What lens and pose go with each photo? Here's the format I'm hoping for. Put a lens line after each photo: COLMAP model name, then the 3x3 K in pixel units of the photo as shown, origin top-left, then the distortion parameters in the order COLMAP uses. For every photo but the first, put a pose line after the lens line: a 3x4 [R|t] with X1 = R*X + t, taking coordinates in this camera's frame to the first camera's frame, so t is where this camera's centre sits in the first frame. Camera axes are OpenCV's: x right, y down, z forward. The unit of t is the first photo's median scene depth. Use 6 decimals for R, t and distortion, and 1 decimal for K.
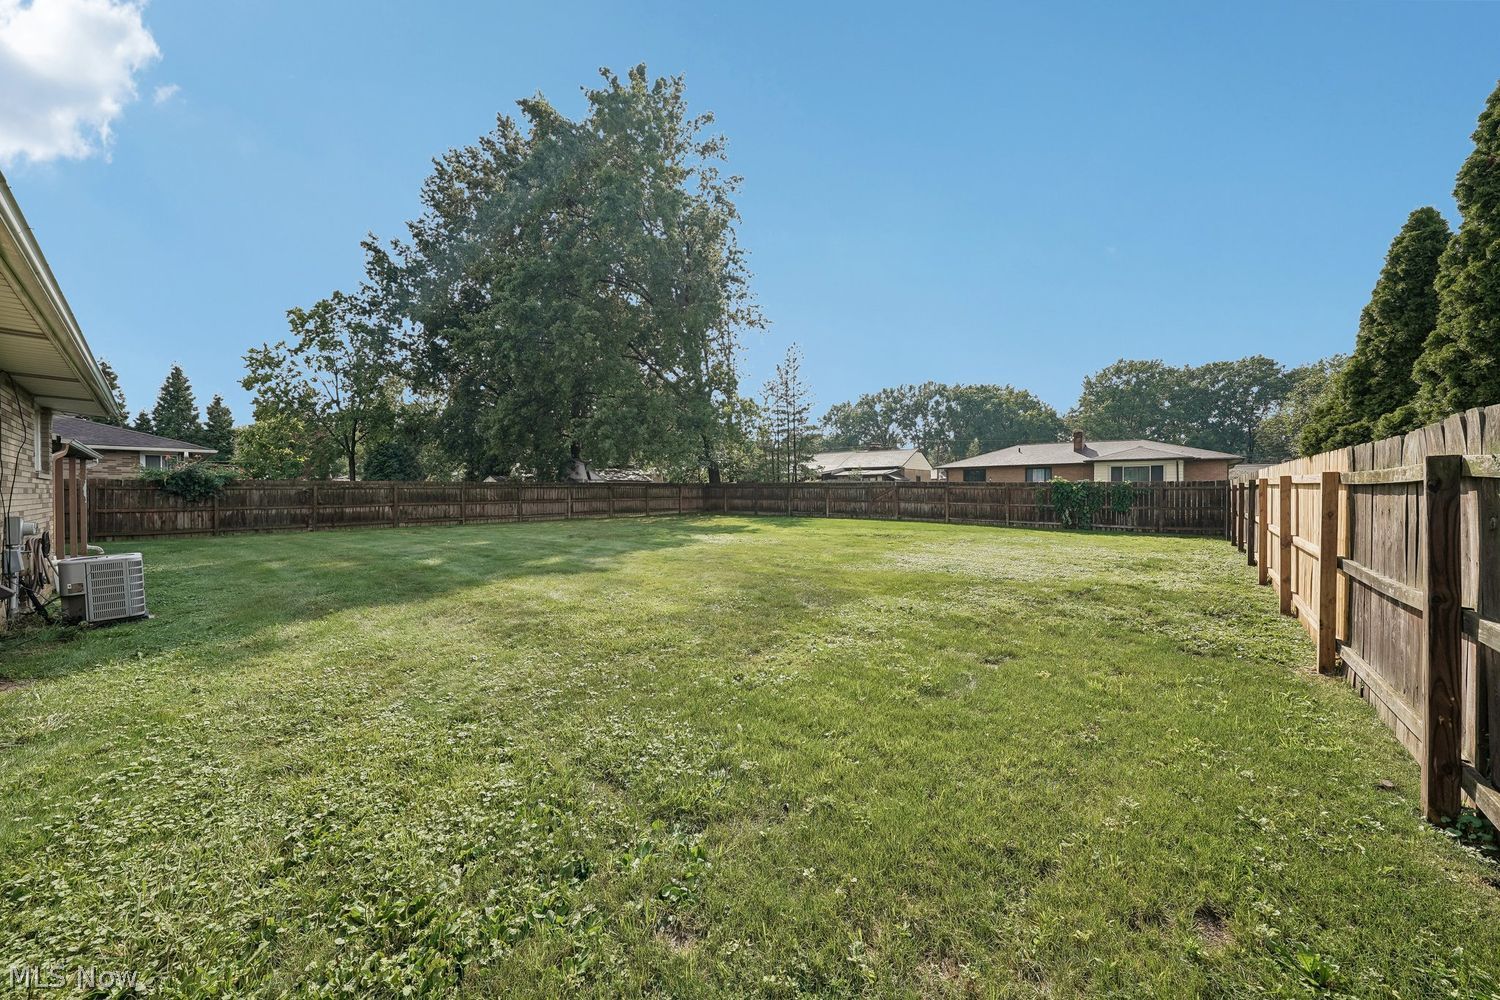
lens RADIAL K [[520.9, 0, 743.5], [0, 520.9, 493.2], [0, 0, 1]] dist [-0.000958, -0.000003]
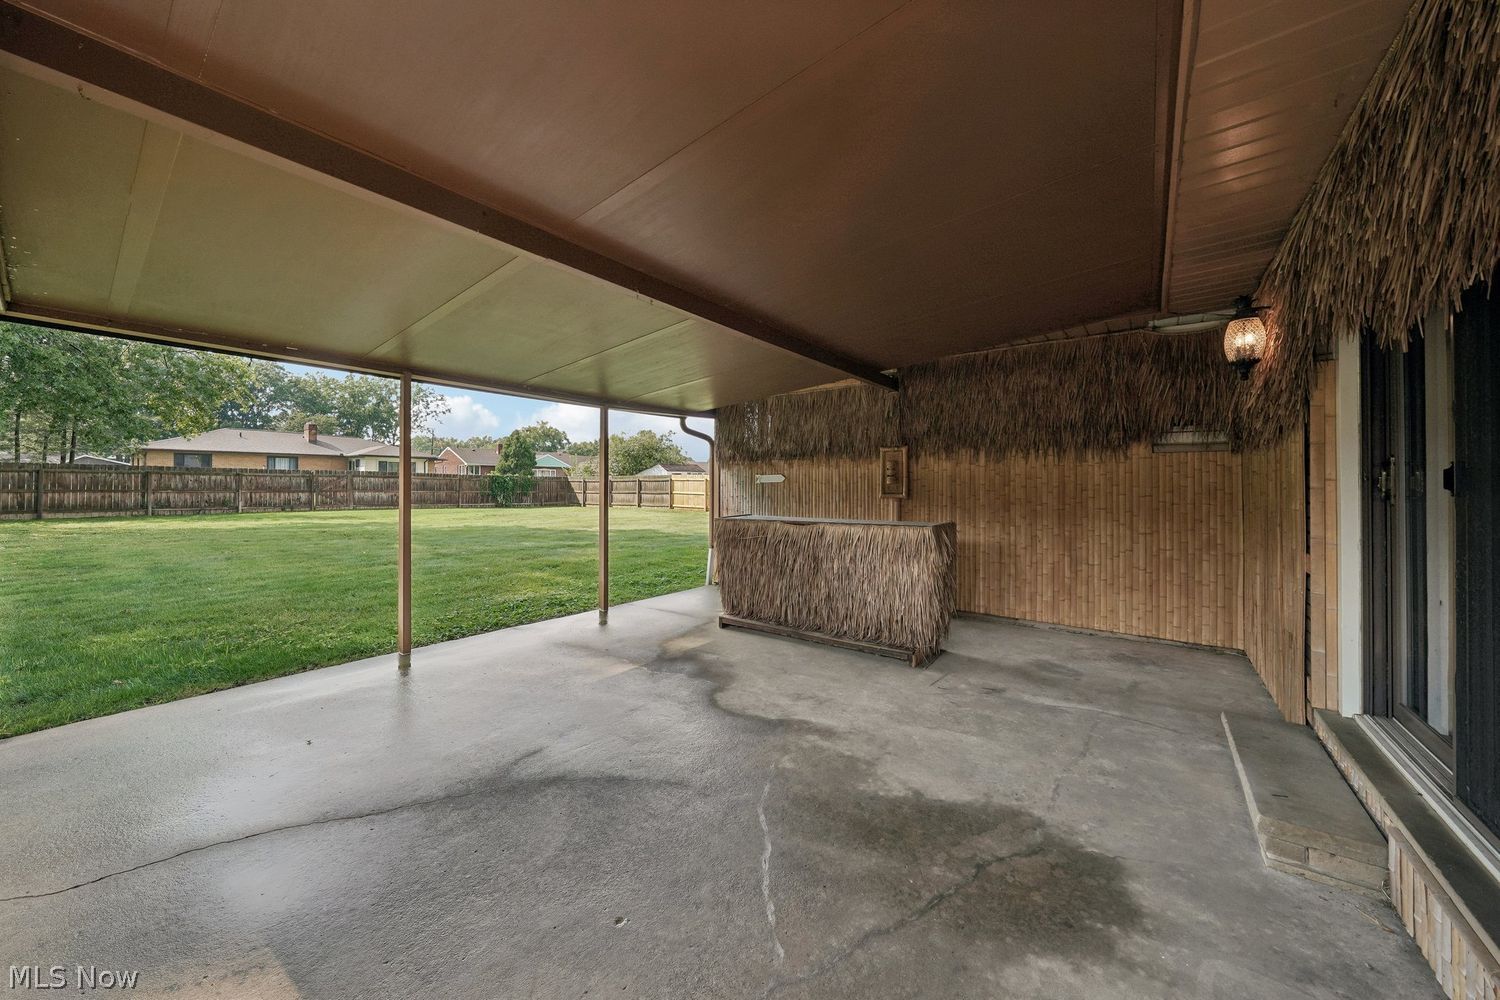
lens RADIAL K [[535.8, 0, 740.2], [0, 535.8, 482.2], [0, 0, 1]] dist [-0.000532, -0.000011]
pose [[-0.073827, 0.003345, 0.997265, -0.673534], [-0.008323, 0.999957, -0.003970, -0.002532], [-0.997236, -0.008593, -0.073796, 0.272092]]
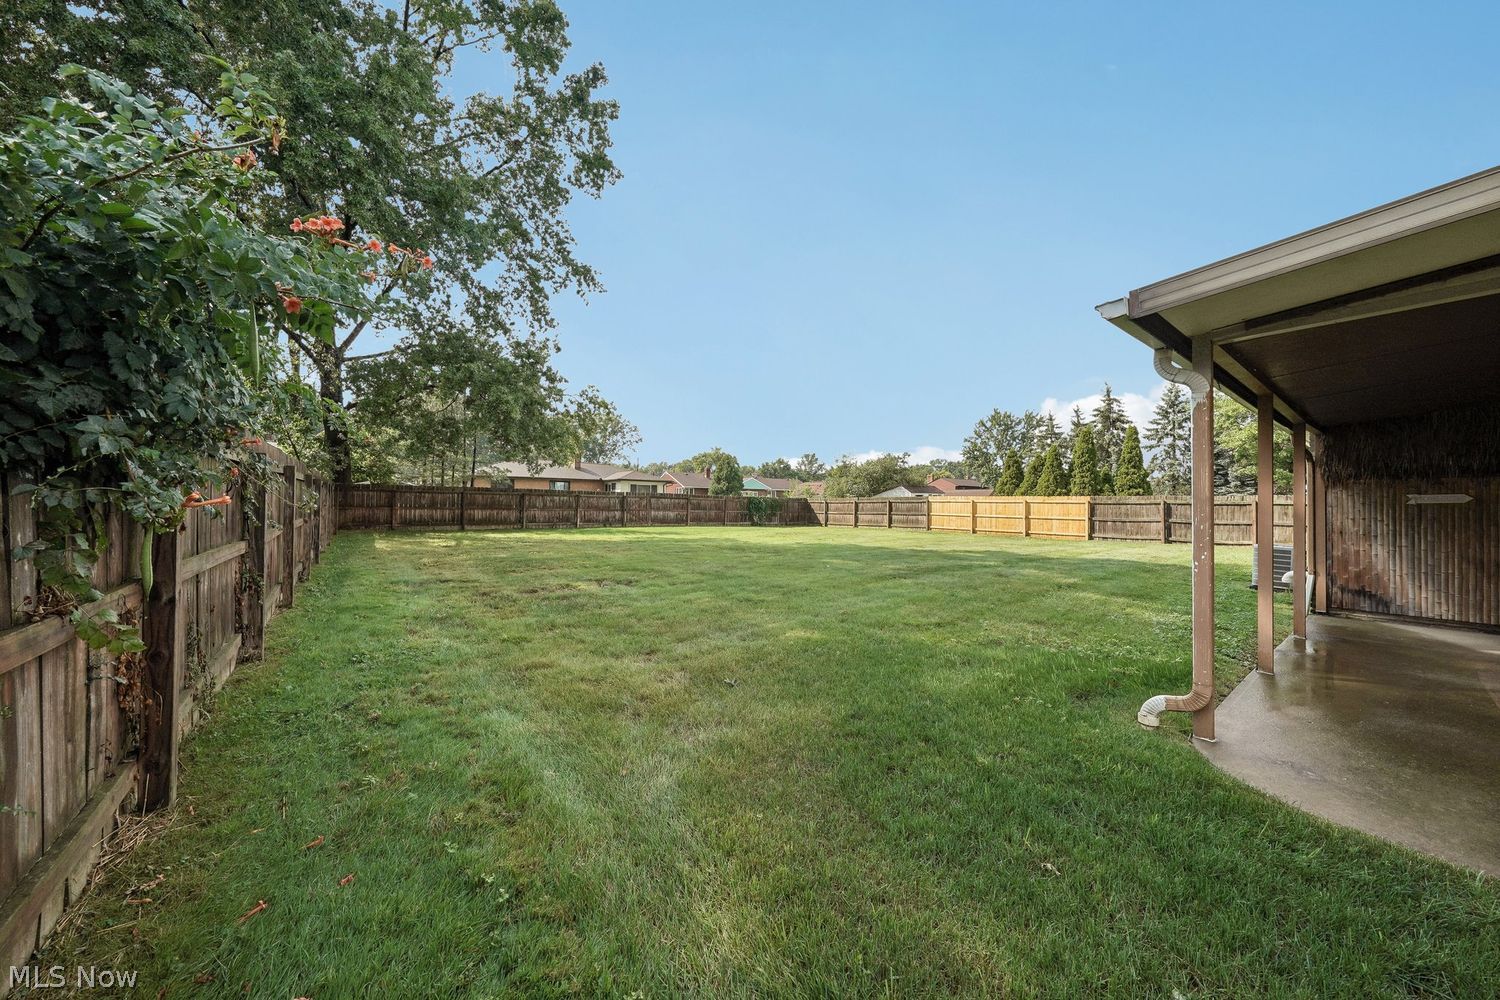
lens RADIAL K [[520.9, 0, 743.5], [0, 520.9, 493.2], [0, 0, 1]] dist [-0.000958, -0.000003]
pose [[0.183249, 0.023762, 0.982779, -0.690237], [-0.012992, 0.999679, -0.021749, 0.000818], [-0.982981, -0.008783, 0.183499, 0.486099]]
